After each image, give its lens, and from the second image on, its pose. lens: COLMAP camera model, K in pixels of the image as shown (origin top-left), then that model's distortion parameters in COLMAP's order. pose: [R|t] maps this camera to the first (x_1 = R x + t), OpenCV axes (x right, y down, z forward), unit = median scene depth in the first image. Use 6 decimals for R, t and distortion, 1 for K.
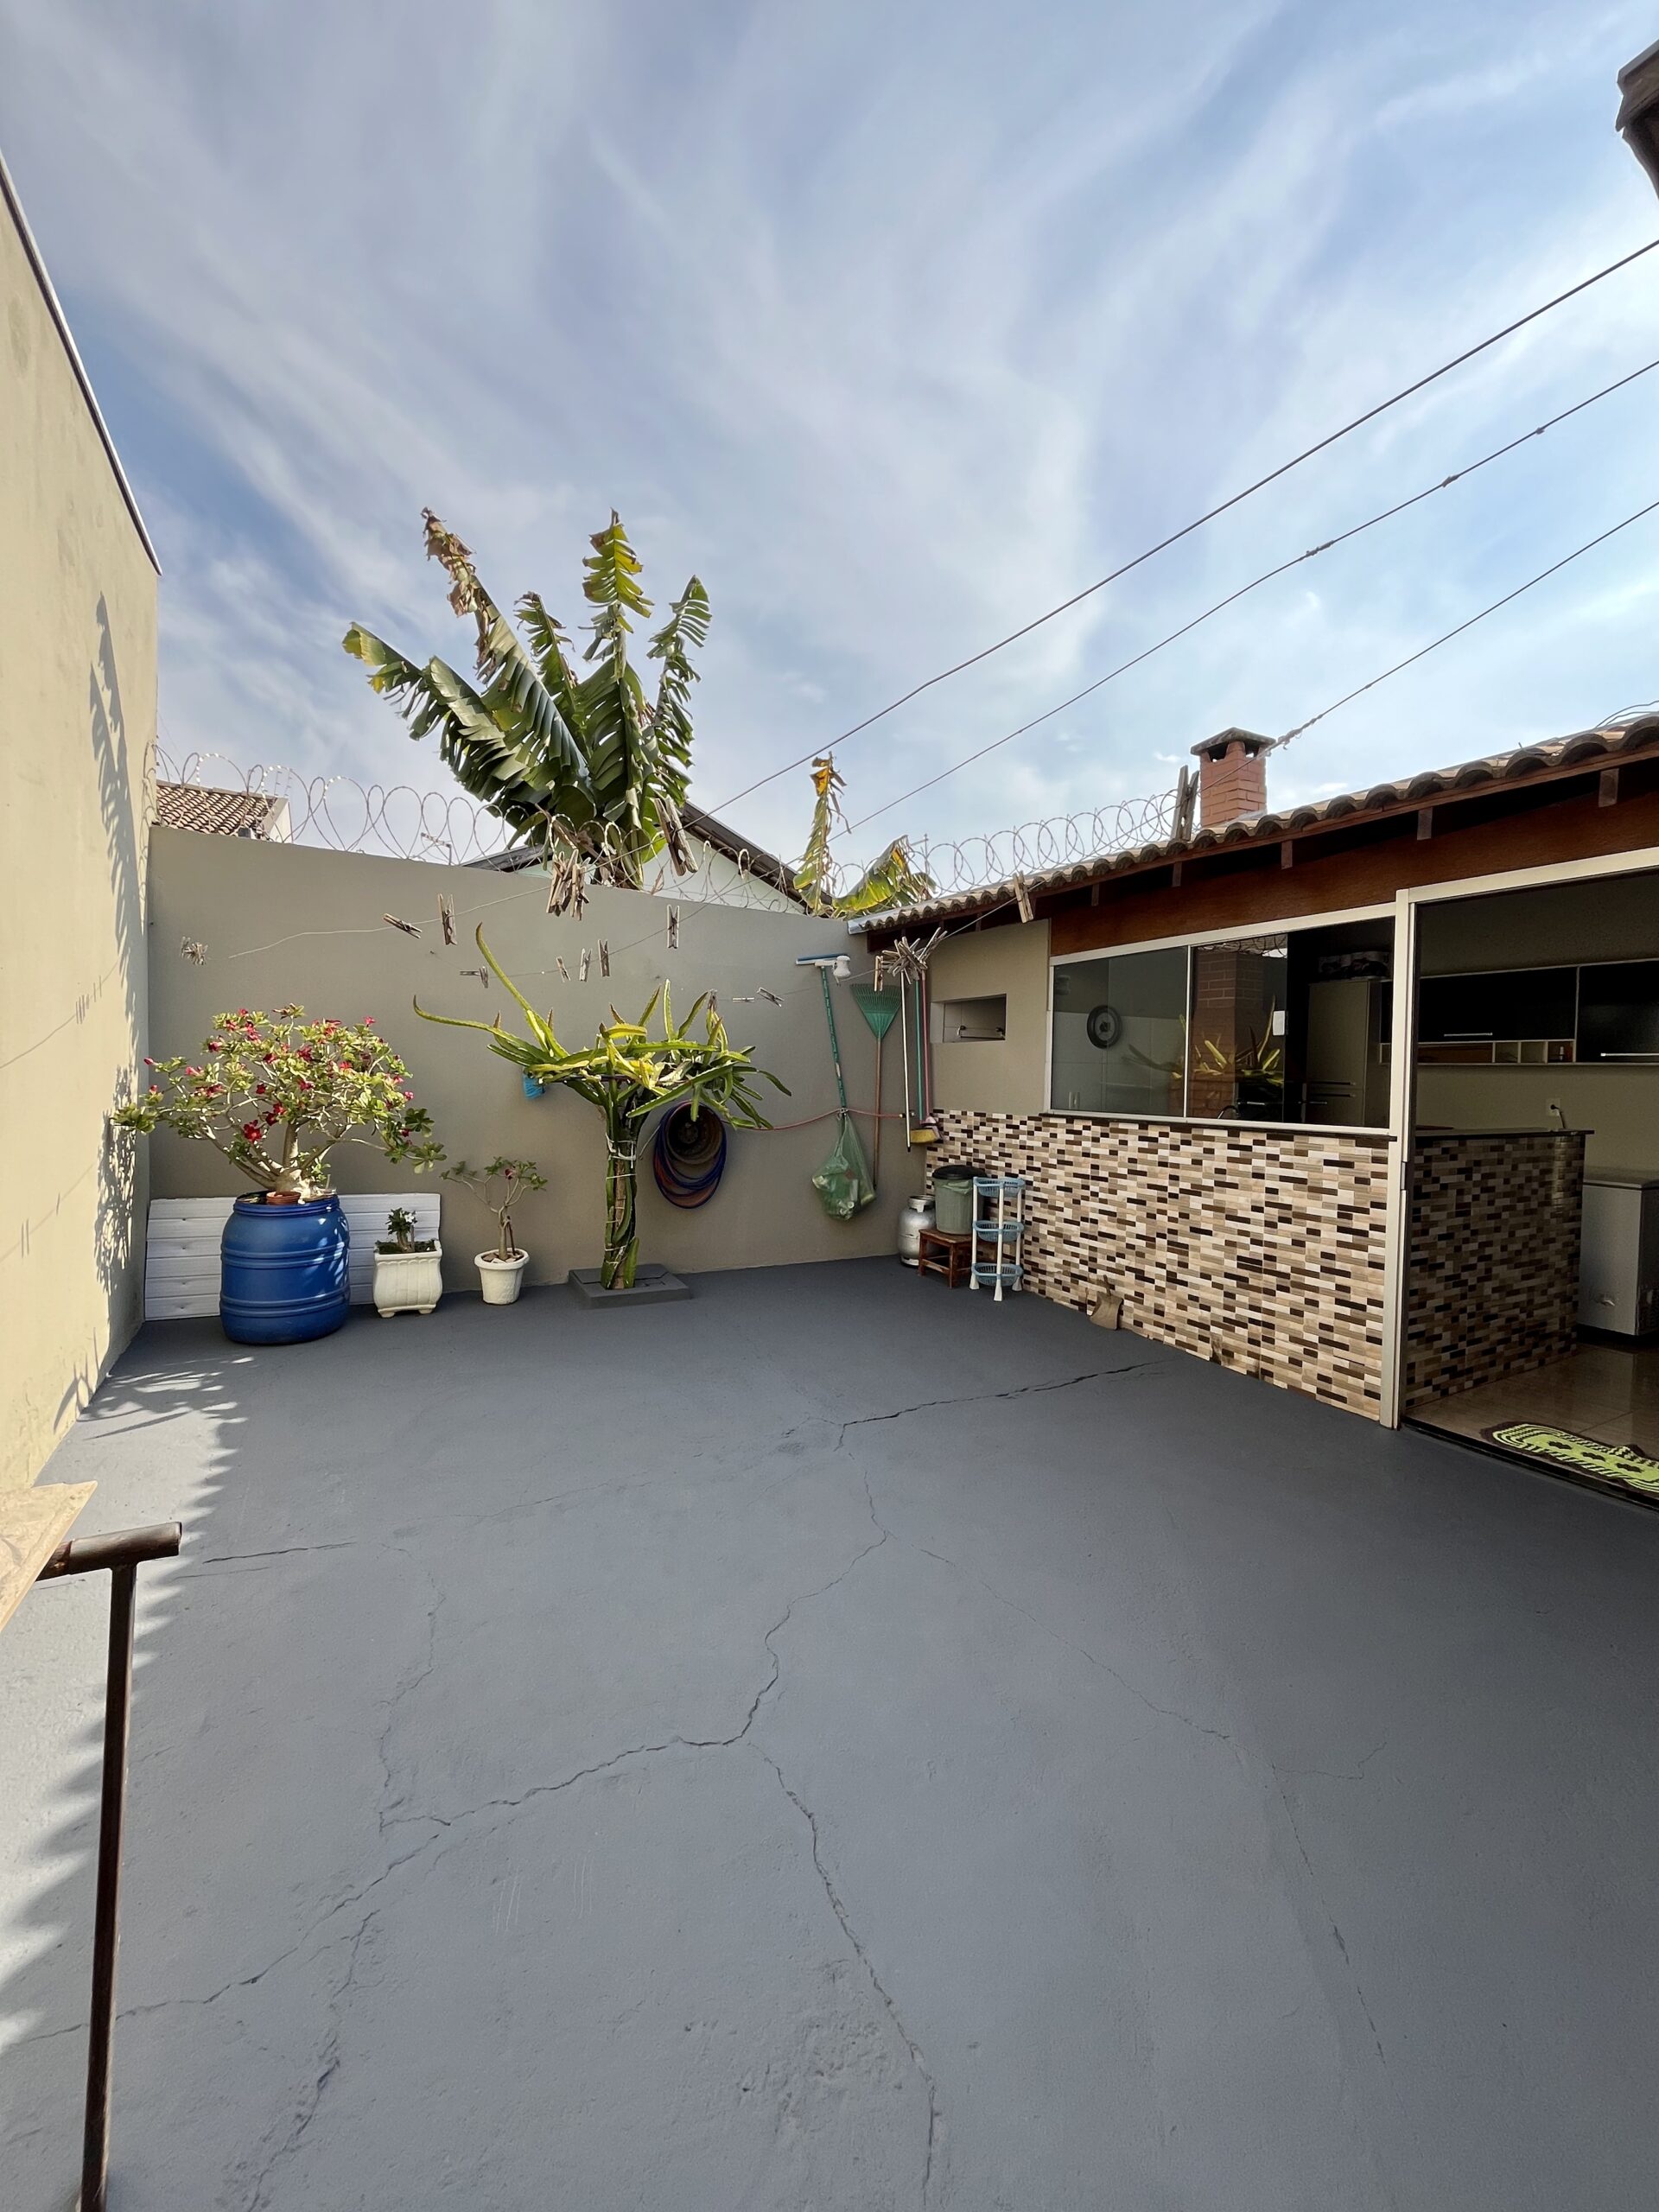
lens RADIAL K [[888.7, 0, 829.6], [0, 888.7, 1095.6], [0, 0, 1]] dist [-0.005292, 0.000186]
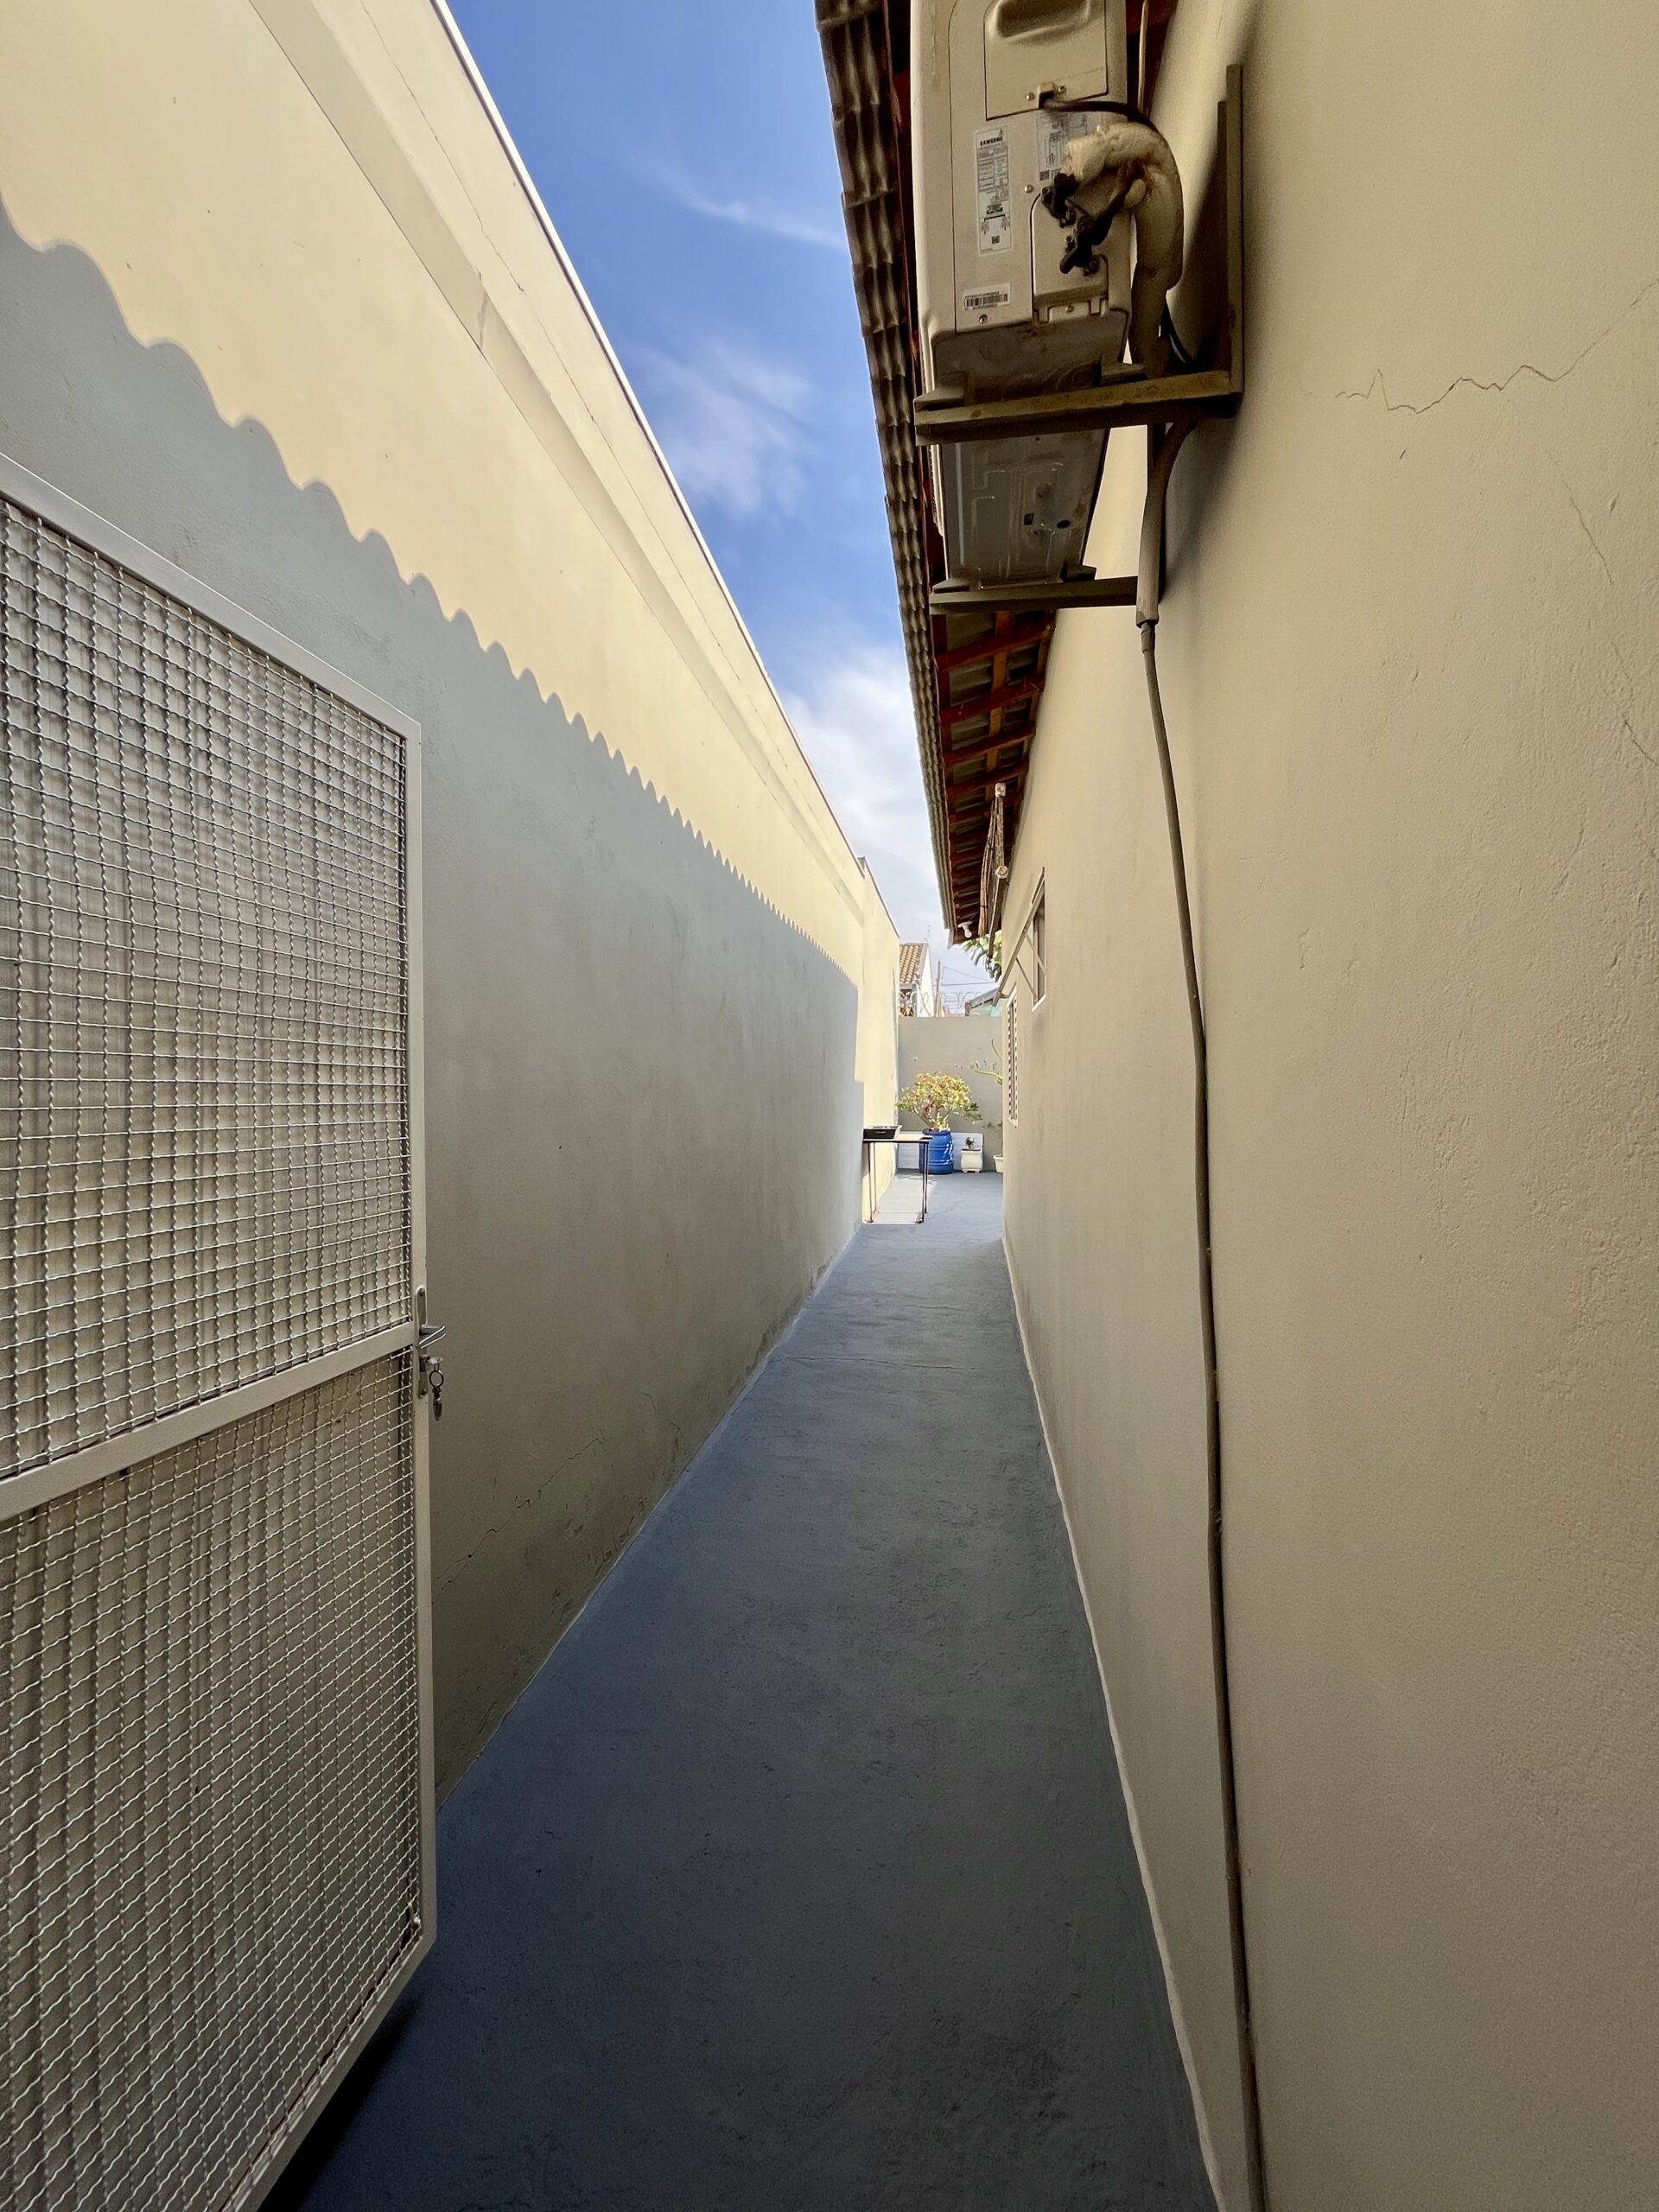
lens RADIAL K [[888.7, 0, 829.6], [0, 888.7, 1095.6], [0, 0, 1]] dist [-0.005292, 0.000186]
pose [[0.792384, -0.023939, -0.609553, 1.055711], [0.008487, 0.999566, -0.028224, 0.076052], [0.609964, 0.017191, 0.792243, -1.803852]]
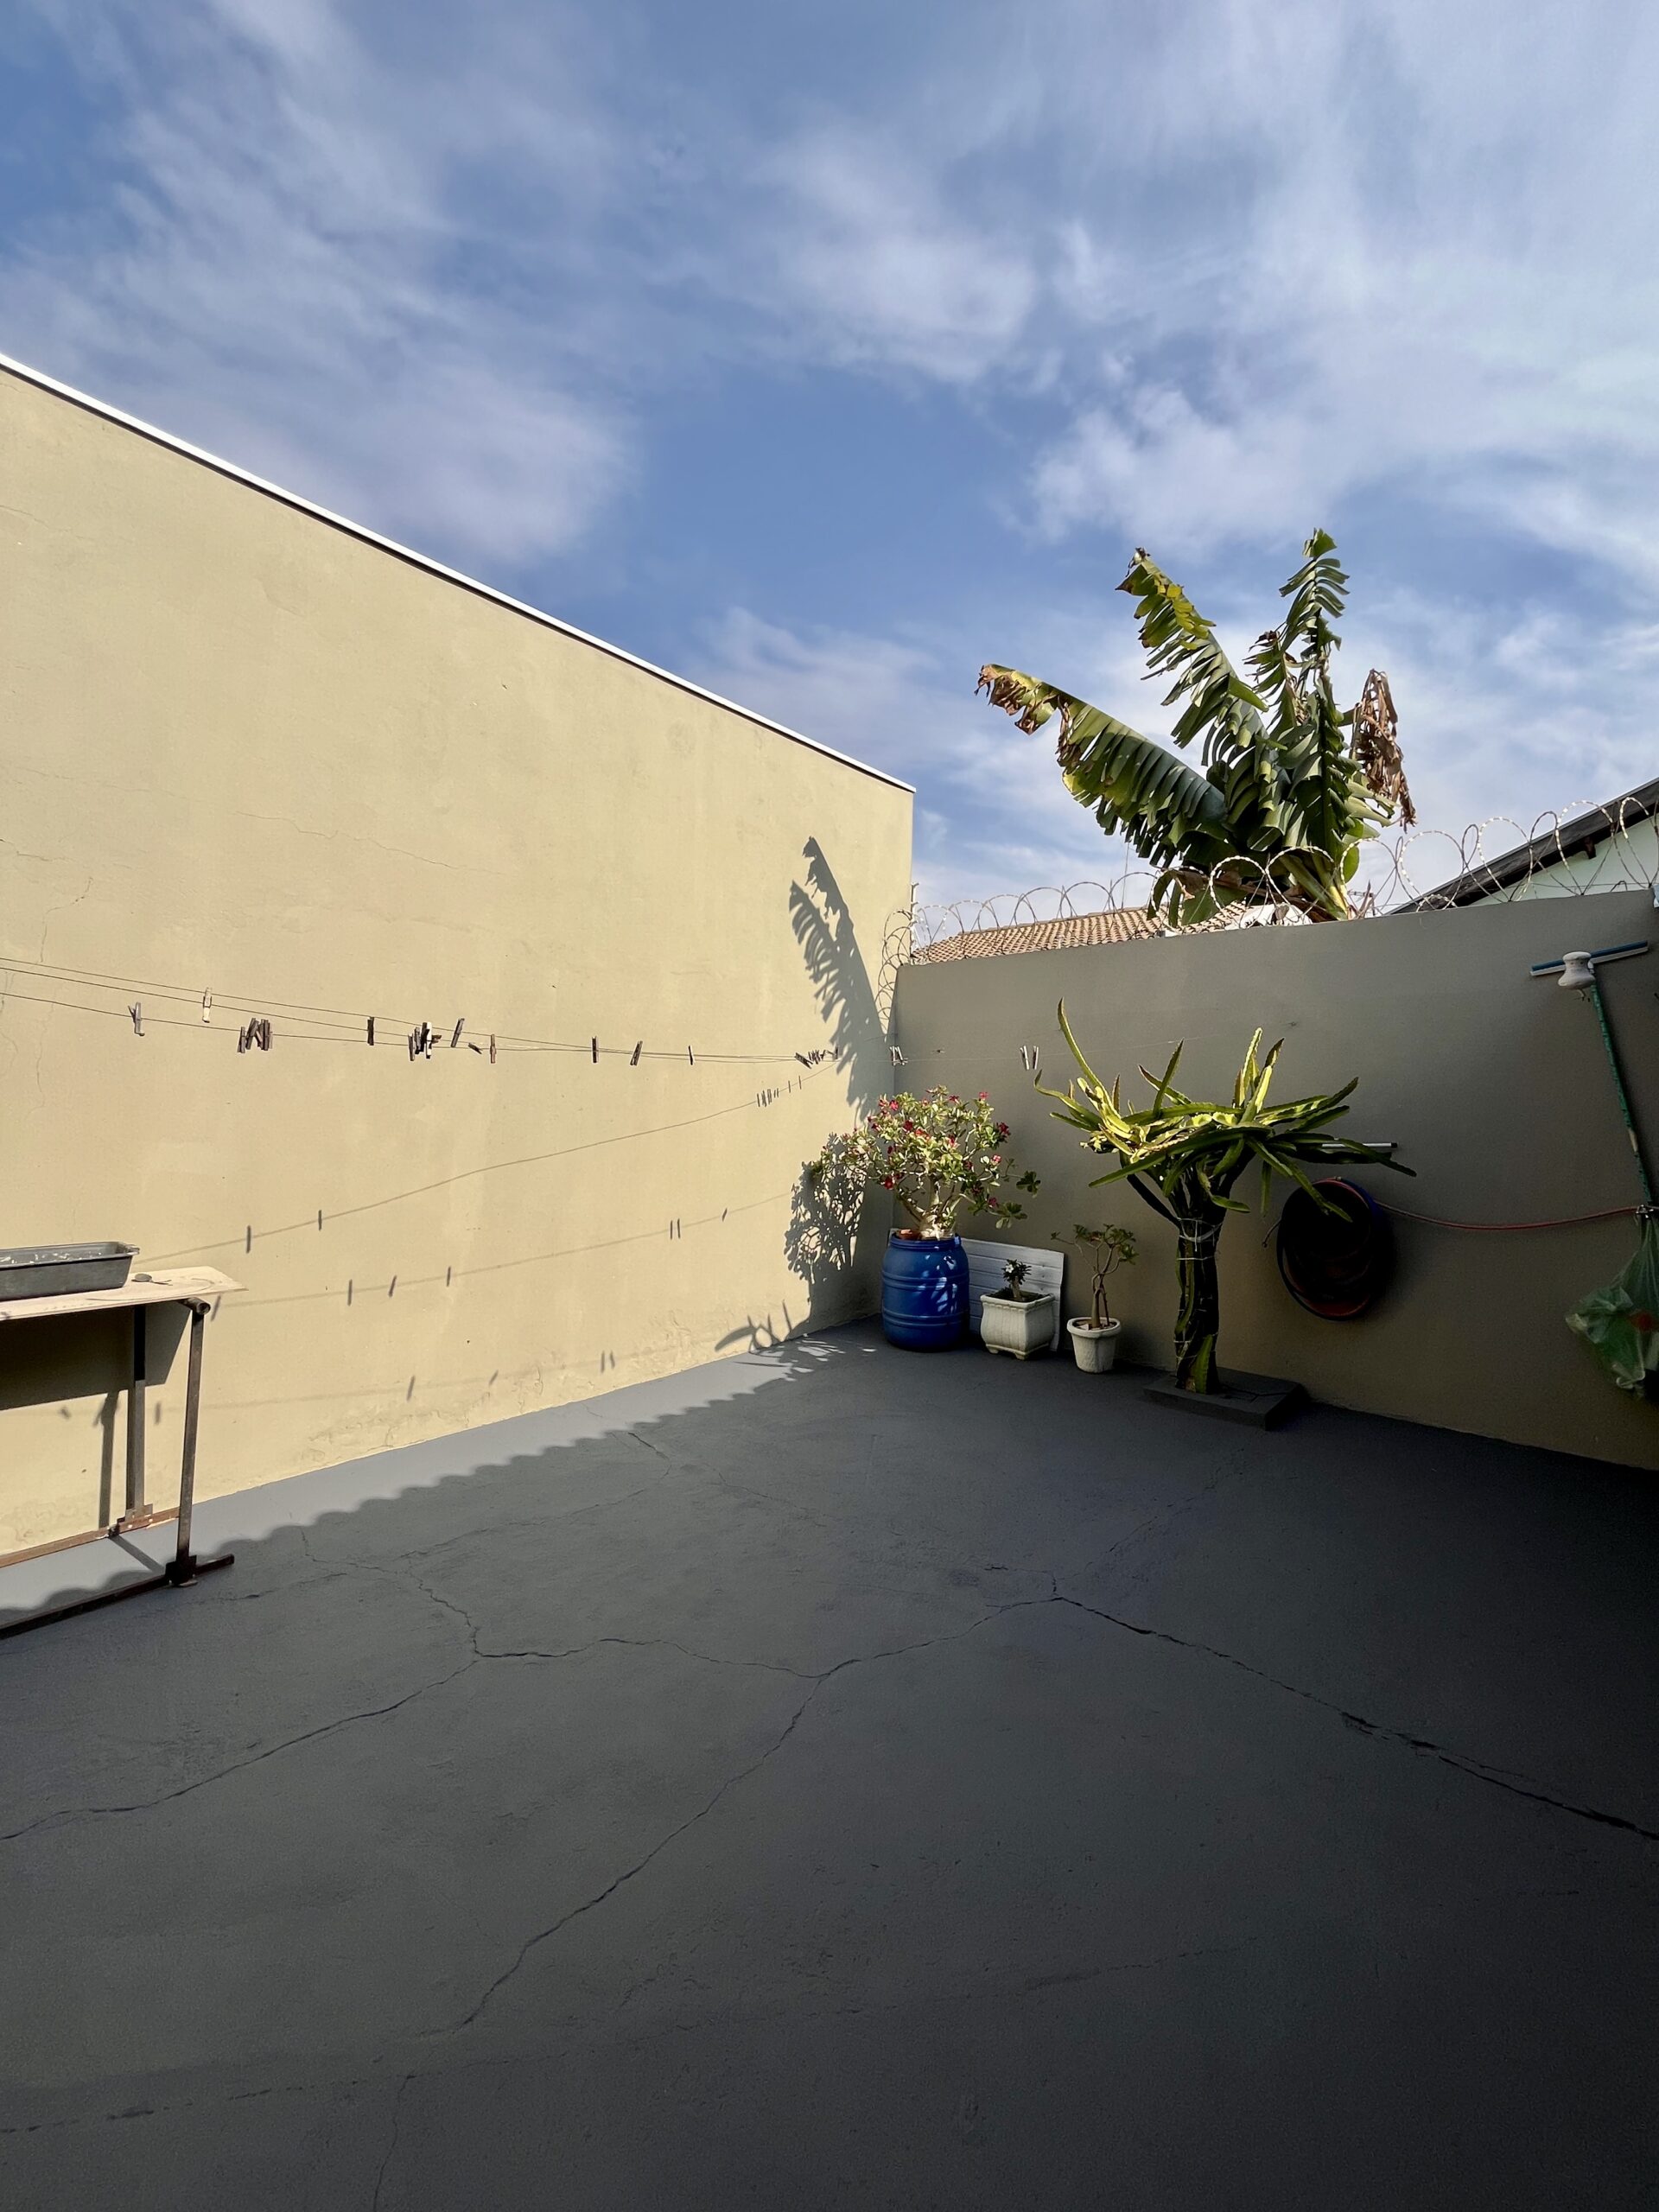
lens RADIAL K [[886.6, 0, 830.1], [0, 886.6, 1113.9], [0, 0, 1]] dist [0.000392, 0.000079]
pose [[0.329661, -0.027171, -0.943708, 0.547730], [-0.035424, 0.998526, -0.041124, -0.002632], [0.943435, 0.046987, 0.328213, 0.443037]]
